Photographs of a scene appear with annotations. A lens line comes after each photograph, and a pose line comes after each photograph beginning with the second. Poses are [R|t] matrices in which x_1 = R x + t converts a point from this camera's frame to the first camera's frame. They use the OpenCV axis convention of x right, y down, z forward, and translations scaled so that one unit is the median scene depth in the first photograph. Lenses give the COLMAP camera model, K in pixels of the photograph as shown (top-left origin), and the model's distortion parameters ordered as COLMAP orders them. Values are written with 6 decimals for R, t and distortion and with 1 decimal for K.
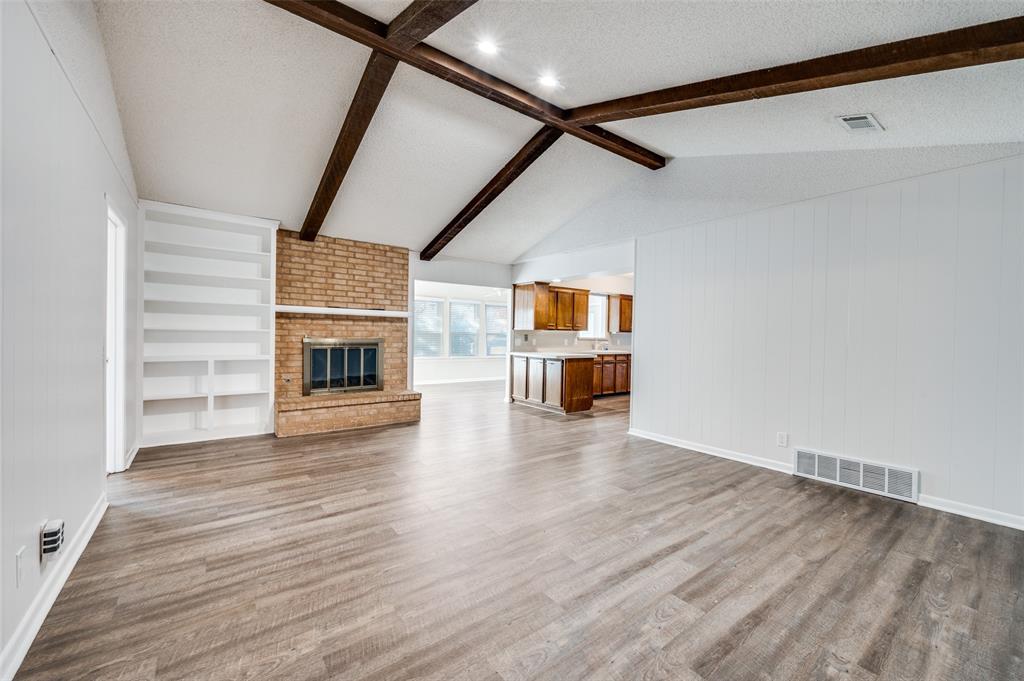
lens RADIAL K [[408.5, 0, 521.2], [0, 408.5, 336.9], [0, 0, 1]] dist [-0.002902, -0.000900]
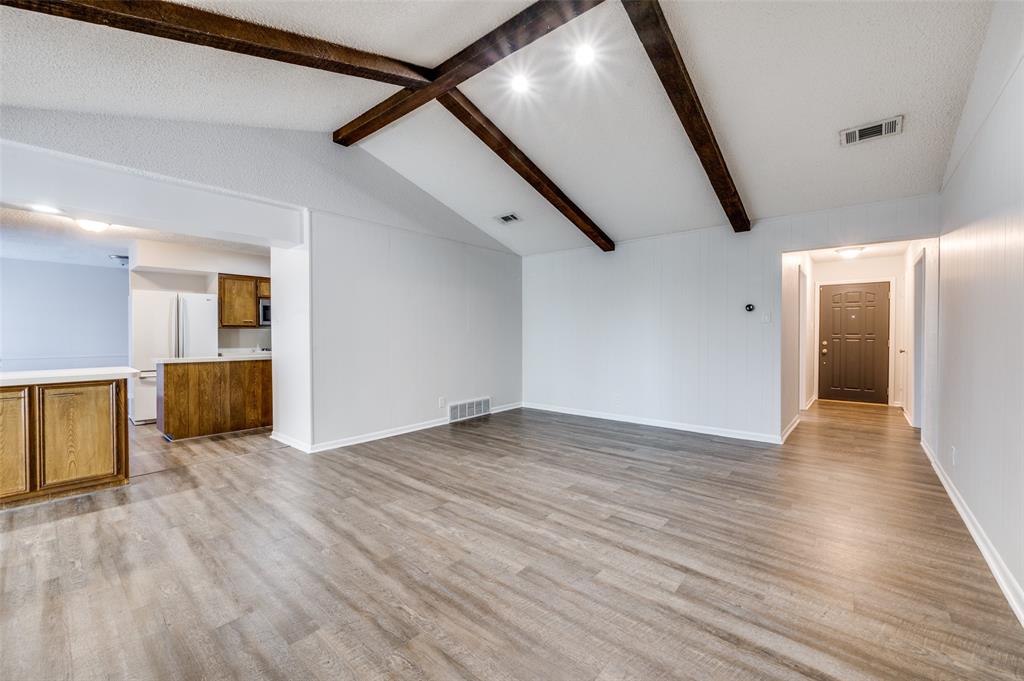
lens RADIAL K [[408.5, 0, 512.7], [0, 408.5, 340.4], [0, 0, 1]] dist [-0.002902, -0.000900]
pose [[-0.205646, -0.033302, 0.978060, -0.858138], [0.003585, 0.999388, 0.034782, -0.016829], [-0.978620, 0.010659, -0.205401, 1.111249]]
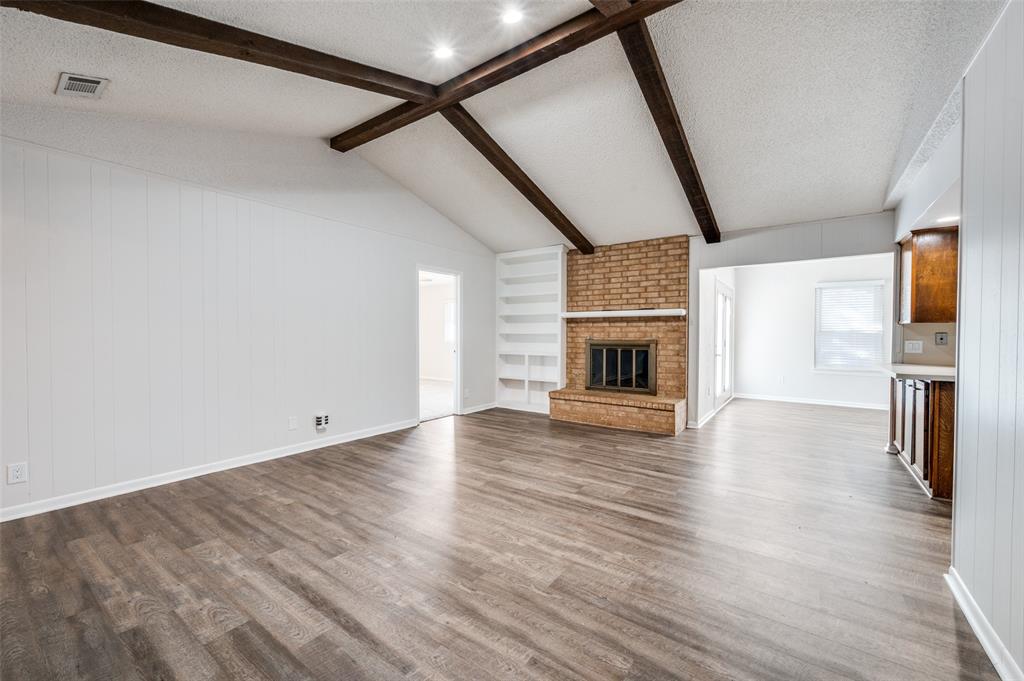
lens RADIAL K [[408.5, 0, 514.0], [0, 408.5, 335.6], [0, 0, 1]] dist [-0.002902, -0.000900]
pose [[0.285073, -0.012799, -0.958420, 0.750525], [-0.000589, 0.999908, -0.013528, 0.012270], [0.958506, 0.004421, 0.285039, 0.699616]]
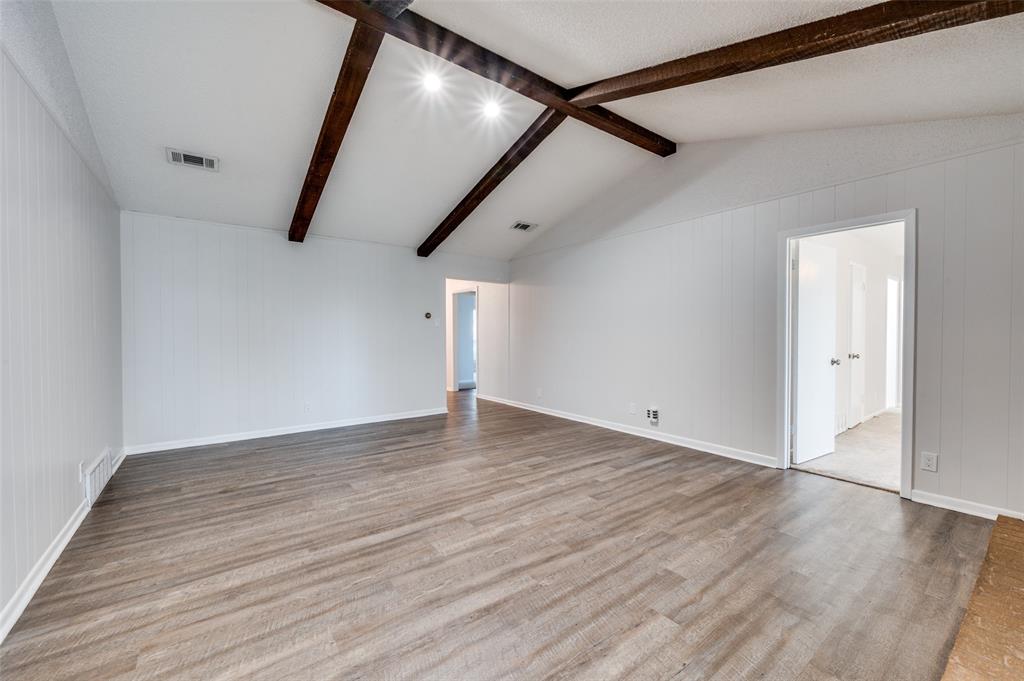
lens RADIAL K [[408.5, 0, 522.6], [0, 408.5, 337.6], [0, 0, 1]] dist [-0.002902, -0.000900]
pose [[-0.999856, -0.016449, 0.004215, -0.156226], [-0.016391, 0.999776, 0.013377, -0.010805], [-0.004434, 0.013306, -0.999902, 1.822241]]
